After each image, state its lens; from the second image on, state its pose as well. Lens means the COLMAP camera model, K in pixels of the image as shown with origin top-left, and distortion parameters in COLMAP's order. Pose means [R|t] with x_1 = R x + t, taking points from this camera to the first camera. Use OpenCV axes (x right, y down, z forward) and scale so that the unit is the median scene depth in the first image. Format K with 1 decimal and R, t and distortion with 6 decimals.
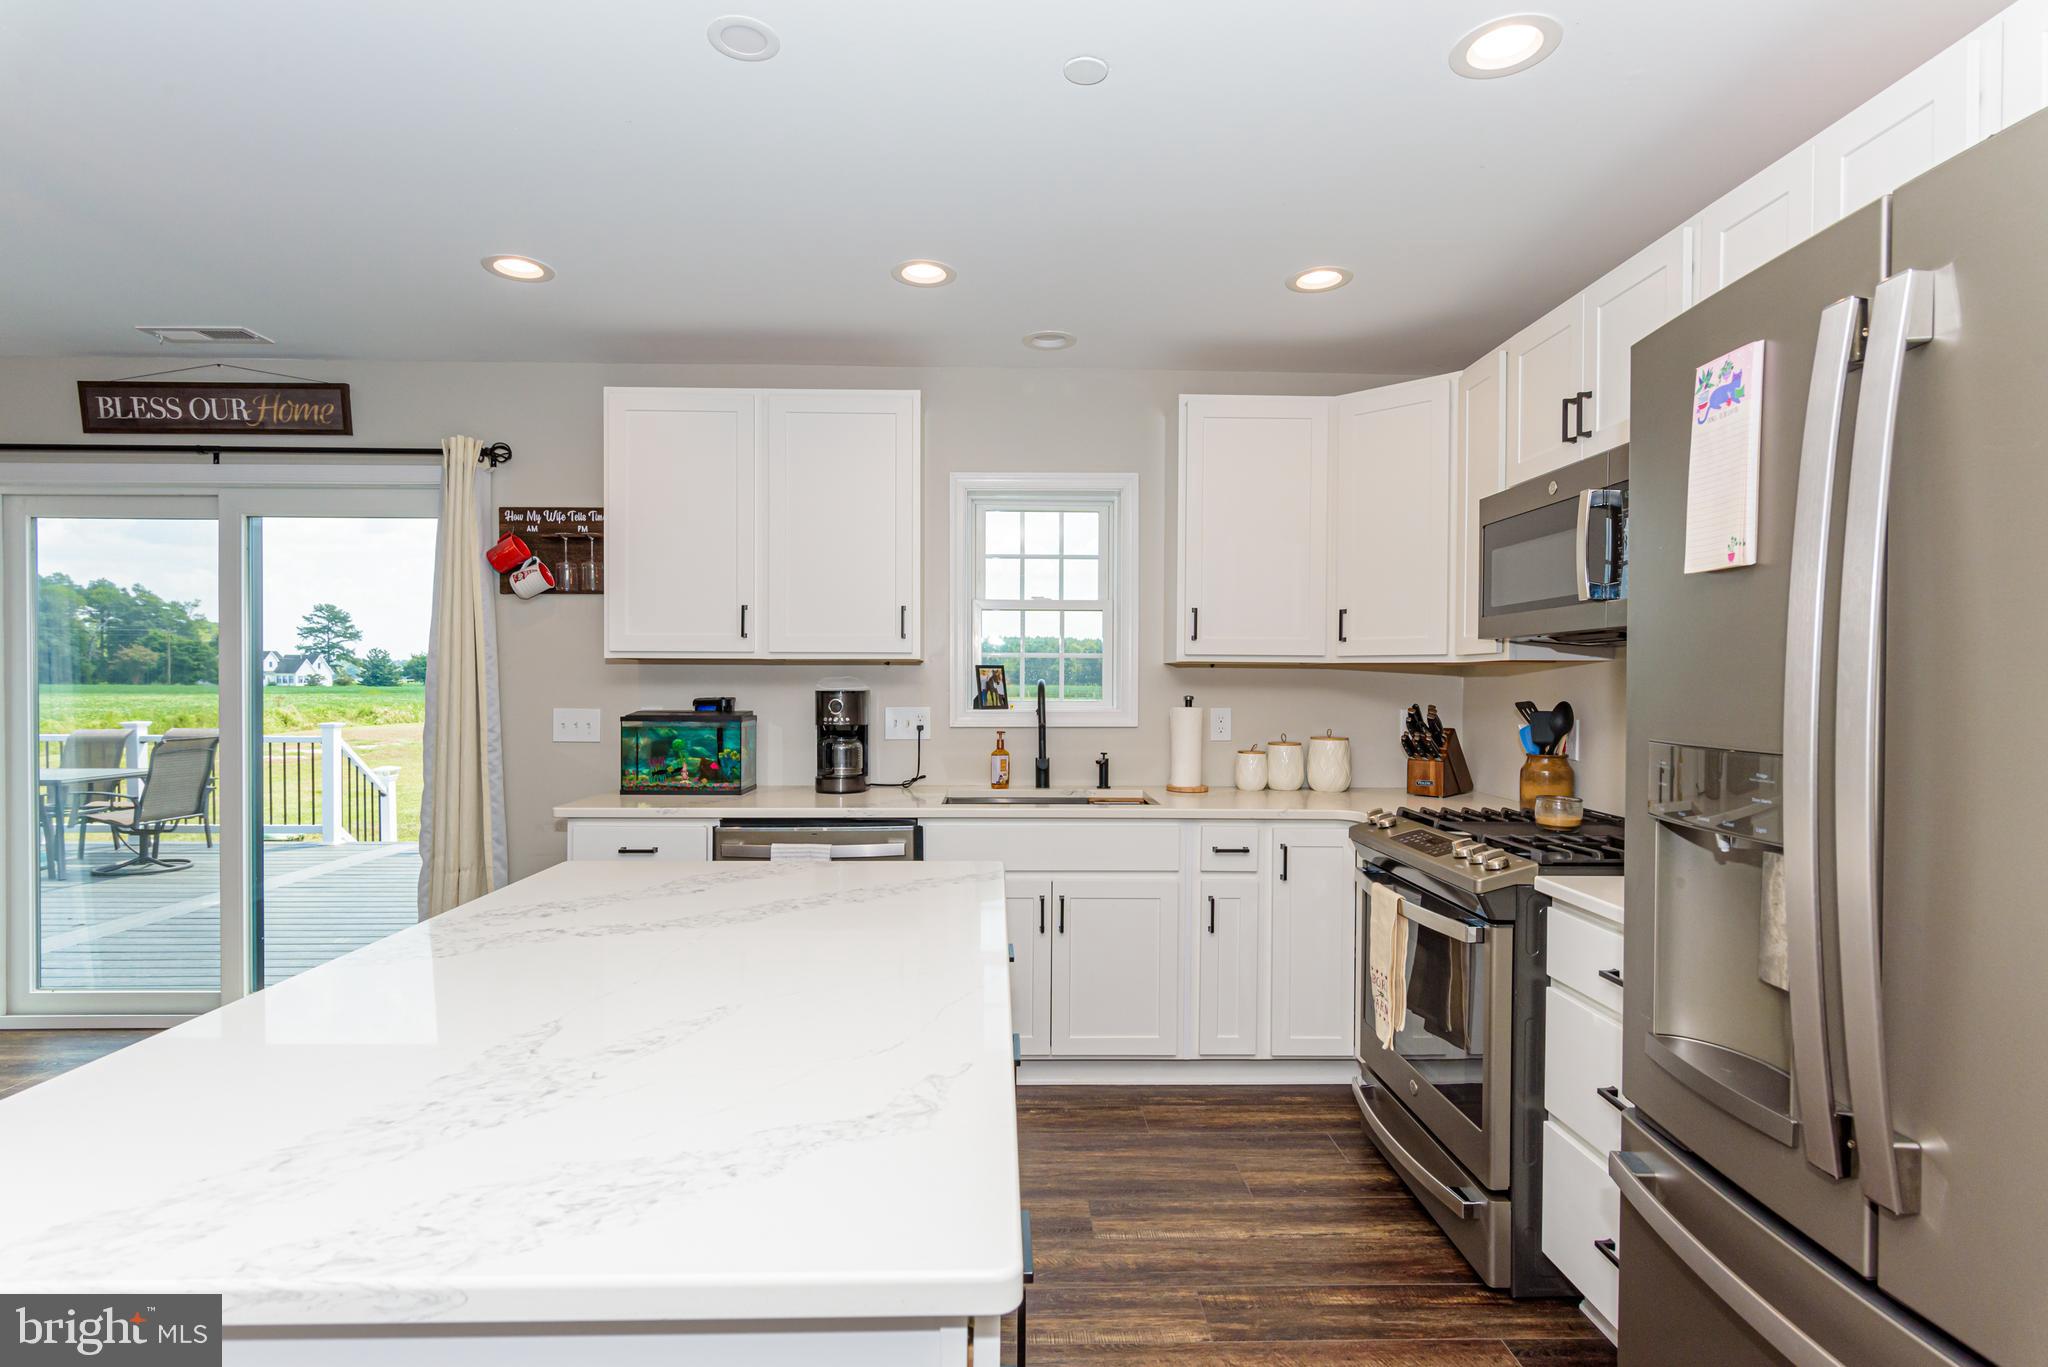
lens RADIAL K [[1012.3, 0, 1020.7], [0, 1012.3, 679.3], [0, 0, 1]] dist [0.002985, -0.000893]
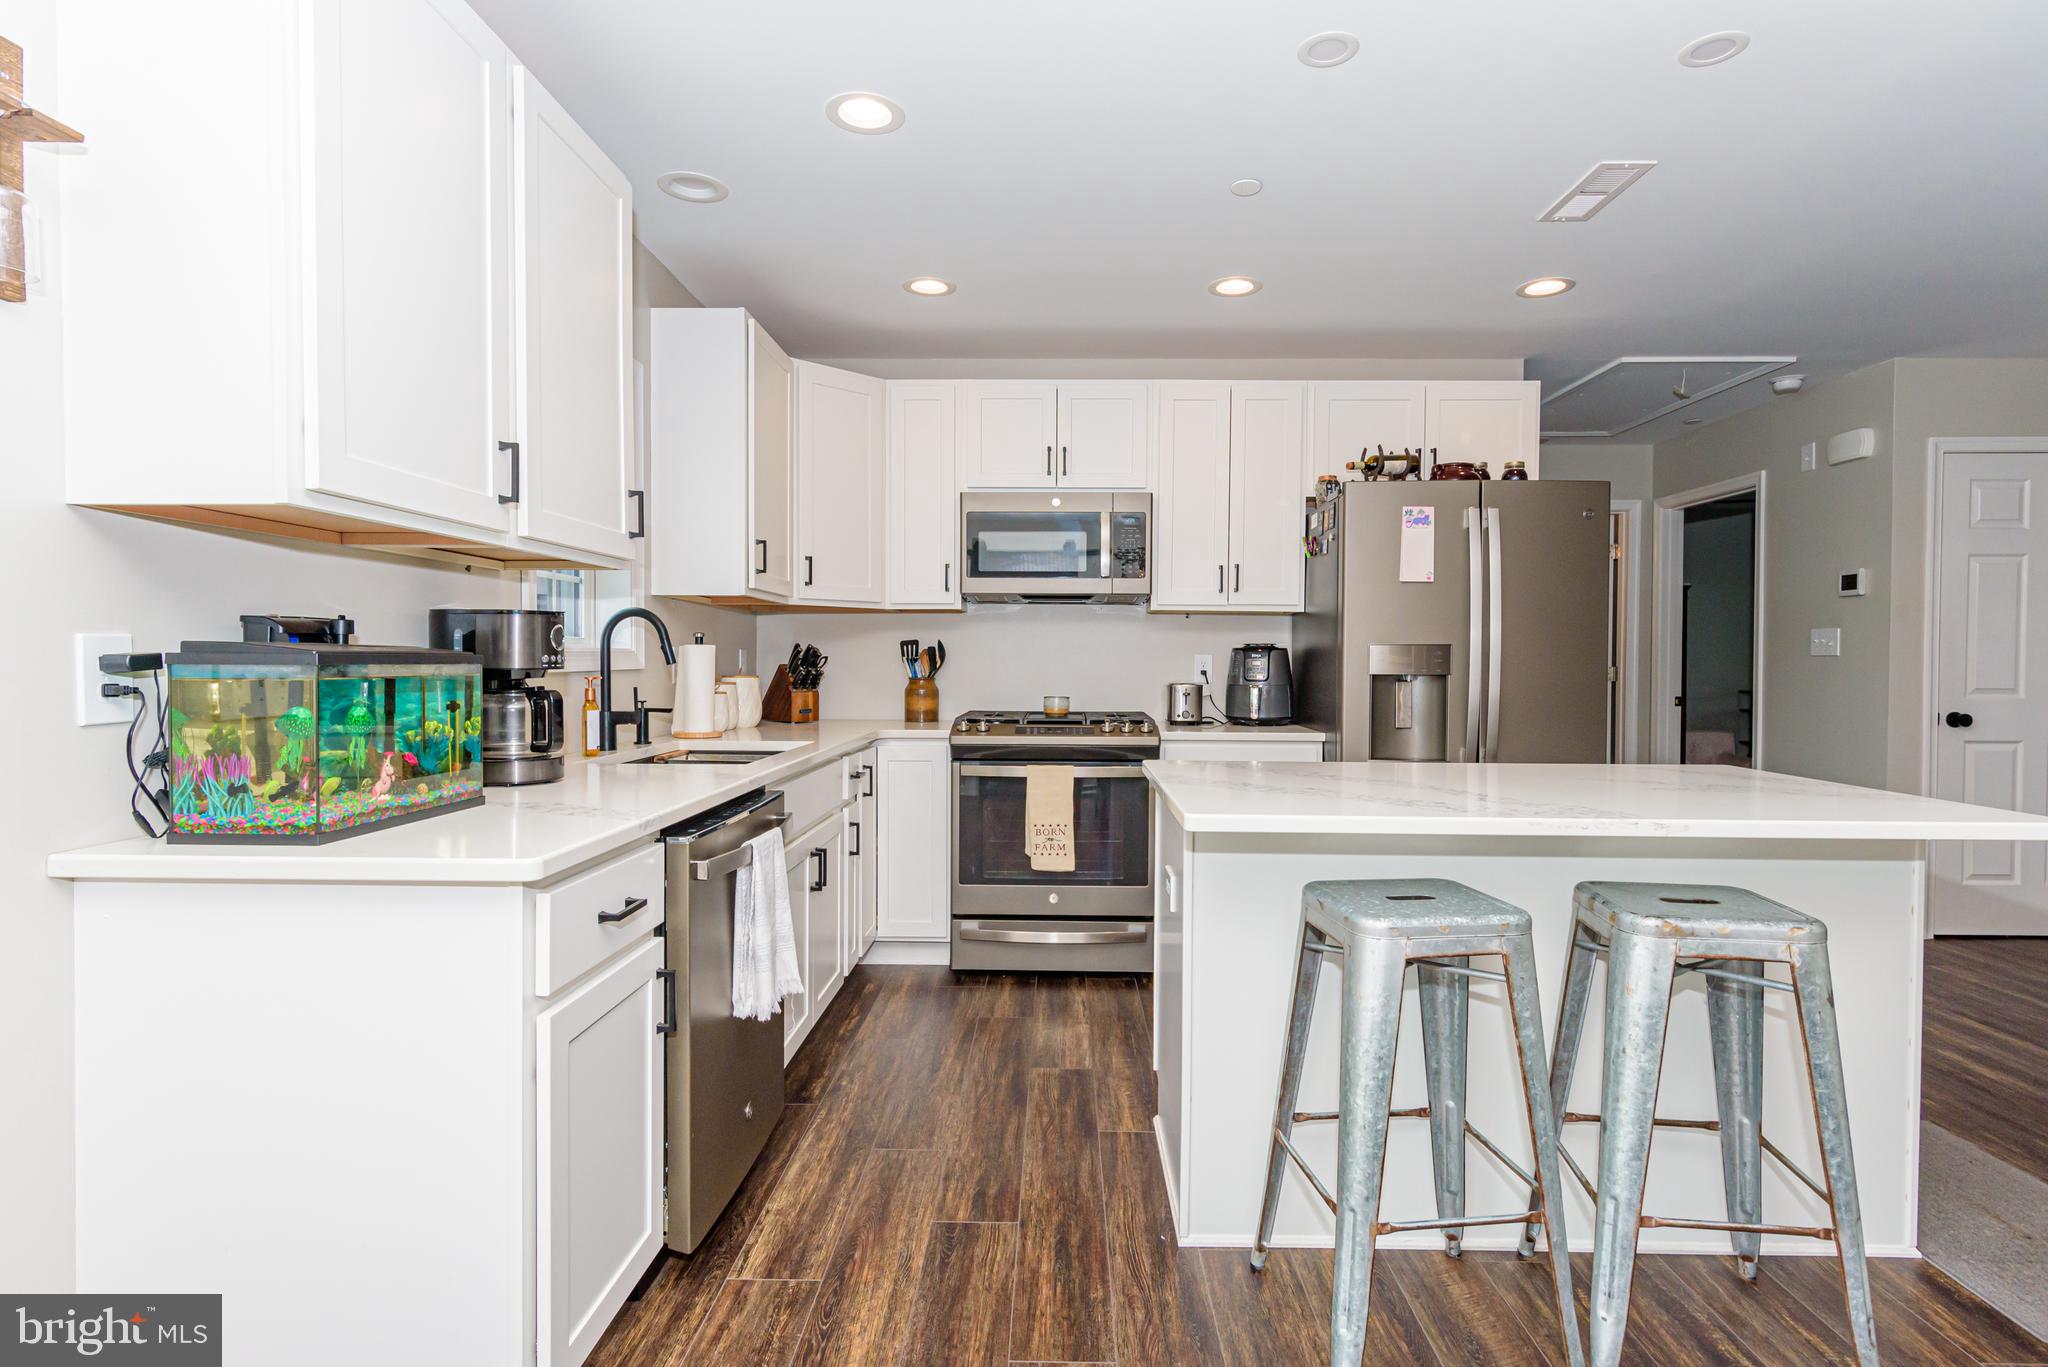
lens RADIAL K [[1012.3, 0, 1040.6], [0, 1012.3, 689.4], [0, 0, 1]] dist [0.002985, -0.000893]
pose [[0.048304, -0.034522, 0.998236, -0.733039], [-0.009606, 0.999340, 0.035025, 0.032384], [-0.998786, -0.011281, 0.047941, 0.649496]]
